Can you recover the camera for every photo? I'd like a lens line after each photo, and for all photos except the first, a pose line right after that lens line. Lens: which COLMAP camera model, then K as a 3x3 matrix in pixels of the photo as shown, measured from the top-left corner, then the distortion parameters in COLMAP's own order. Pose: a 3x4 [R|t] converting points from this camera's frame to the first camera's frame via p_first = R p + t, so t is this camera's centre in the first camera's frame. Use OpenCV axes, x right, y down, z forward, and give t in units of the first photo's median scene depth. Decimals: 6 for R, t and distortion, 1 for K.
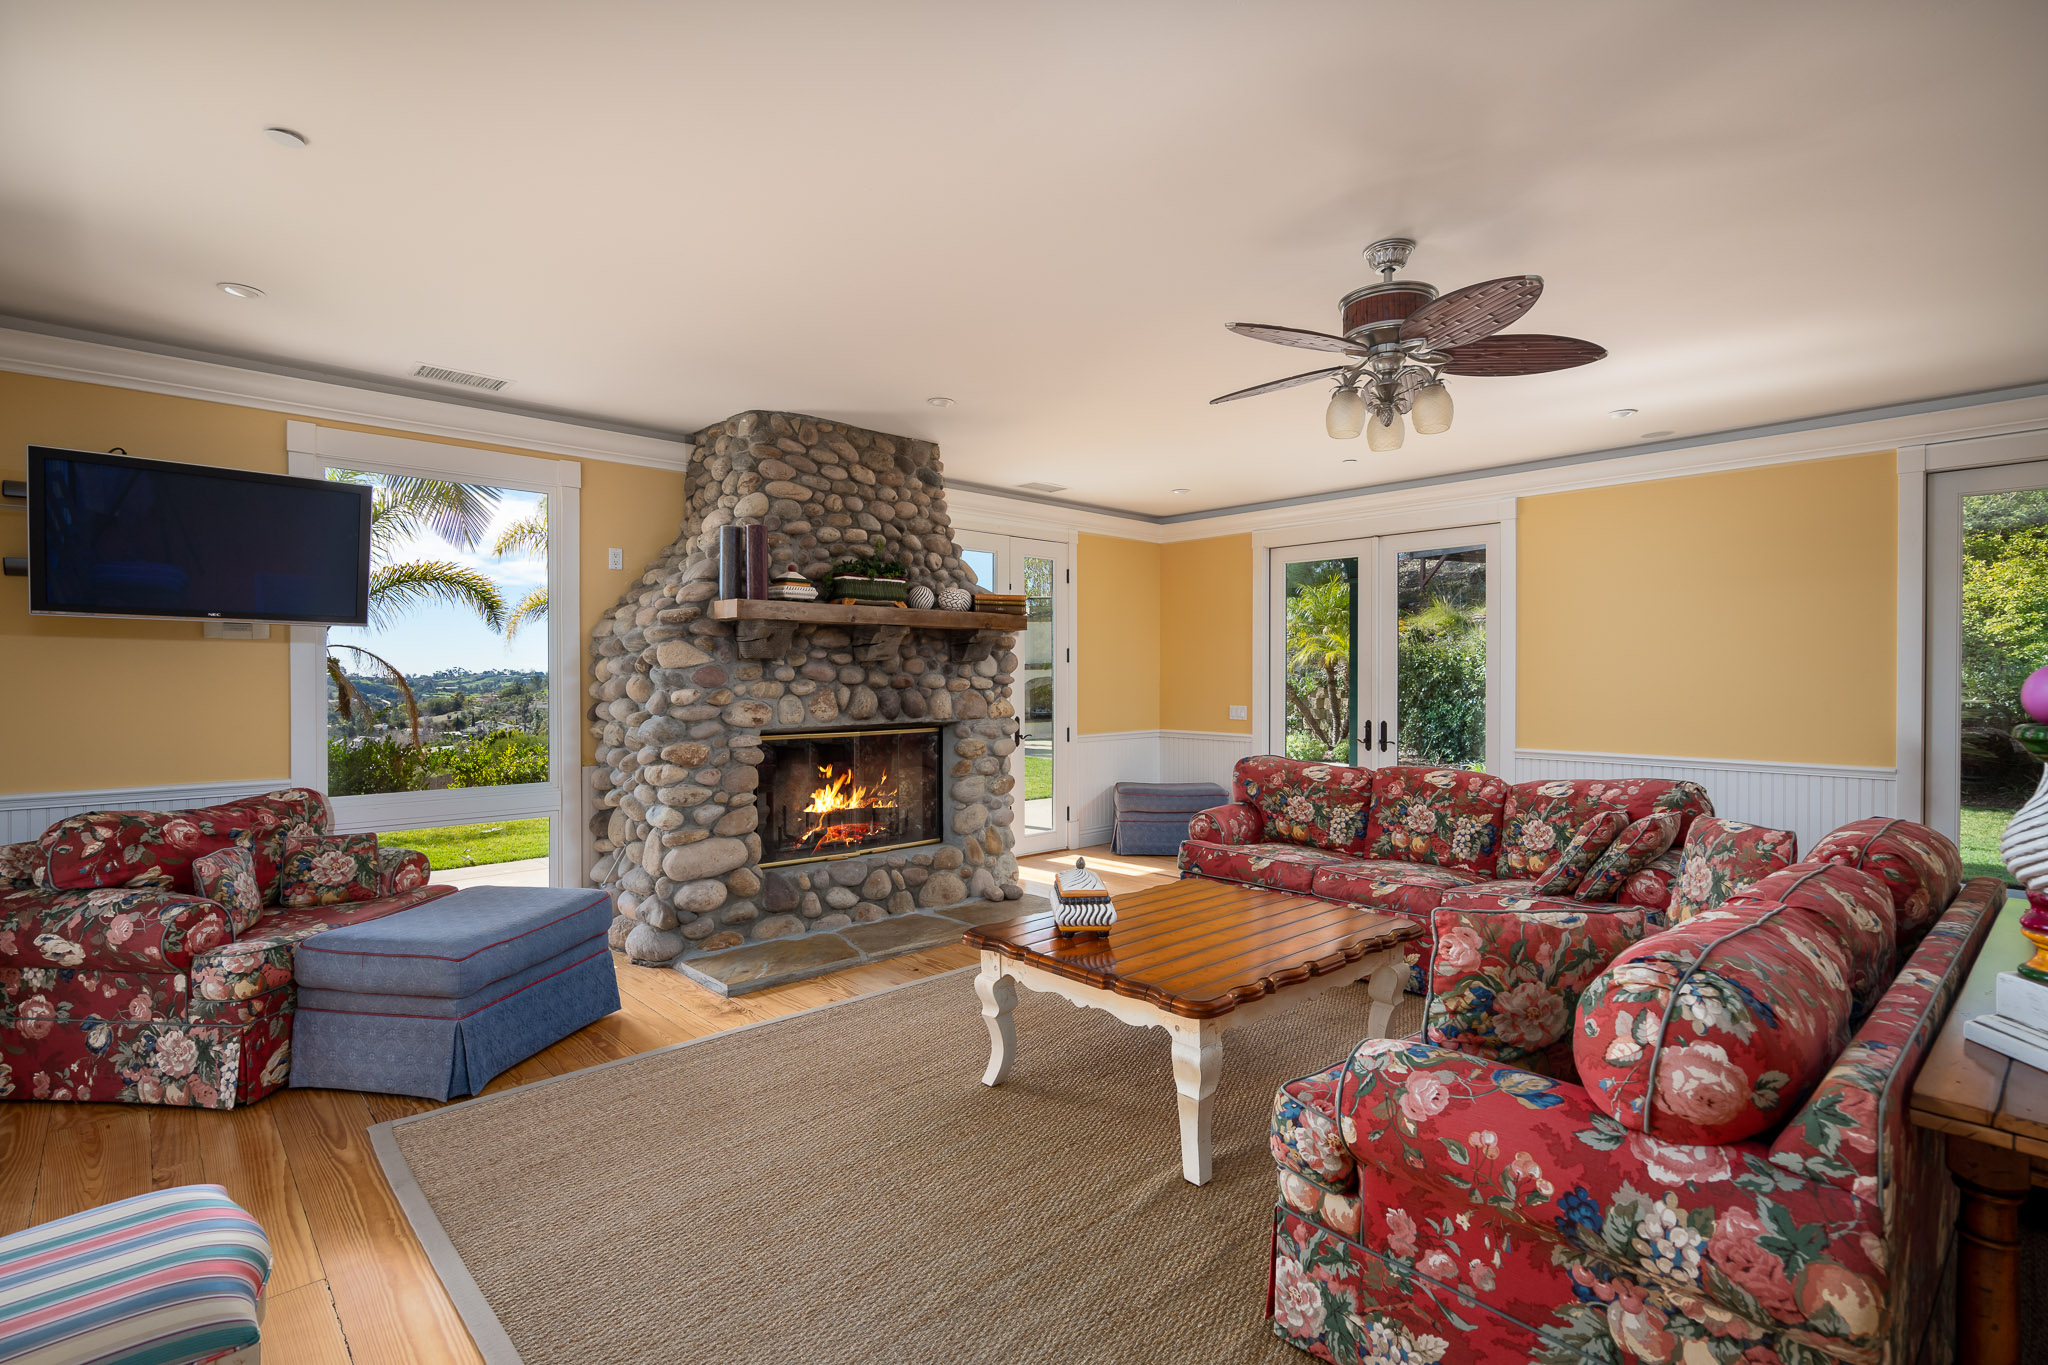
lens RADIAL K [[987.7, 0, 1025.7], [0, 987.7, 680.2], [0, 0, 1]] dist [-0.003578, -0.000161]
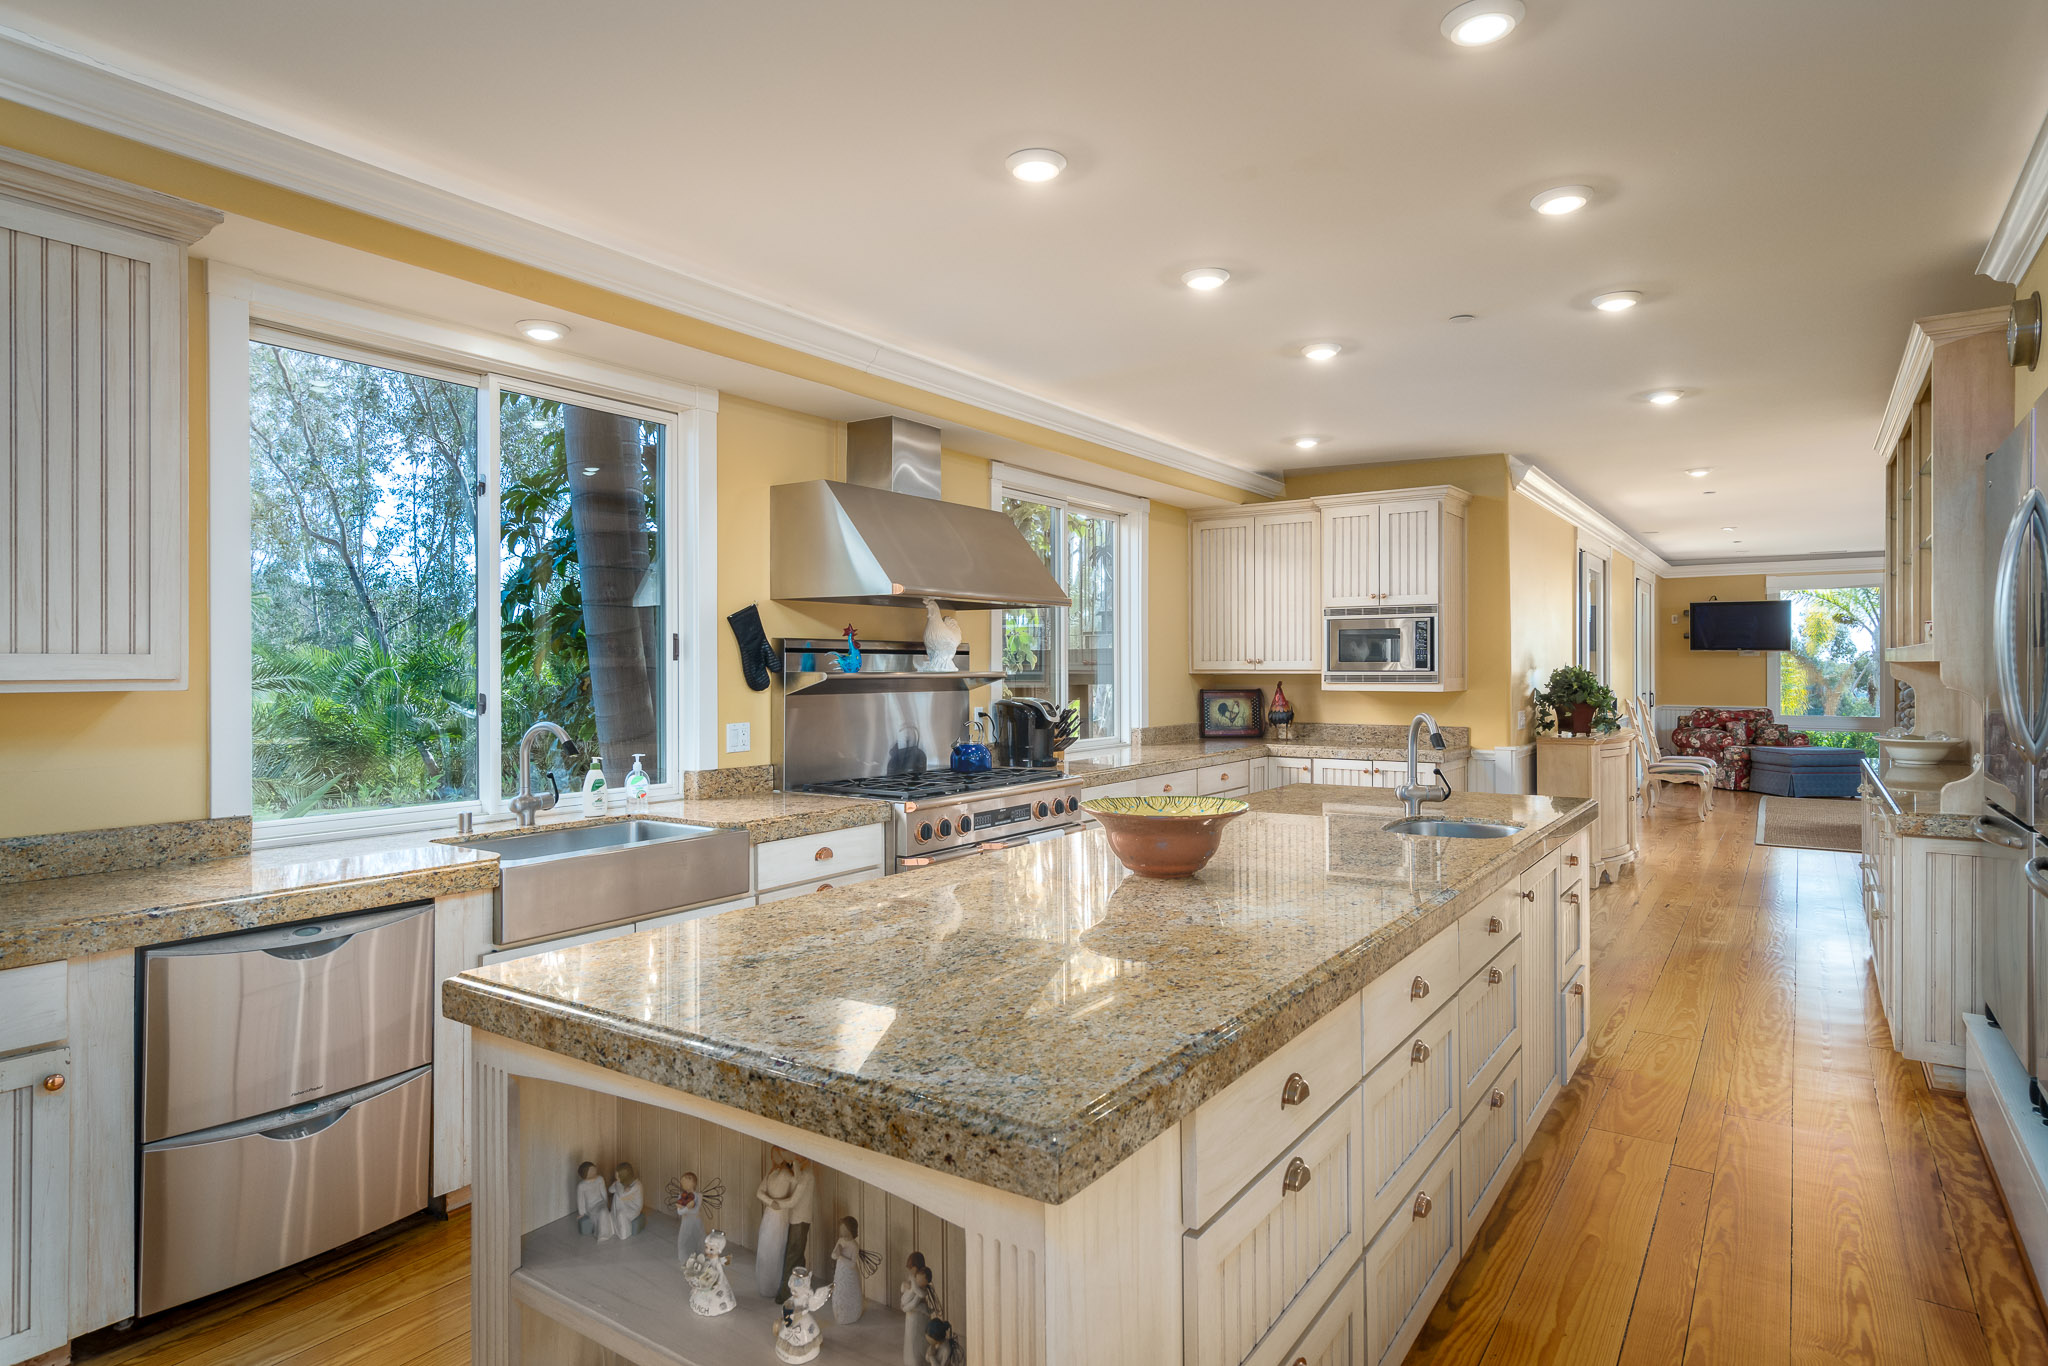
lens RADIAL K [[1138.2, 0, 1025.3], [0, 1138.2, 674.5], [0, 0, 1]] dist [-0.001056, -0.000100]
pose [[0.232068, -0.001303, -0.972699, 1.550335], [-0.001979, 0.999996, -0.001812, 0.015297], [0.972698, 0.002346, 0.232064, -1.459241]]
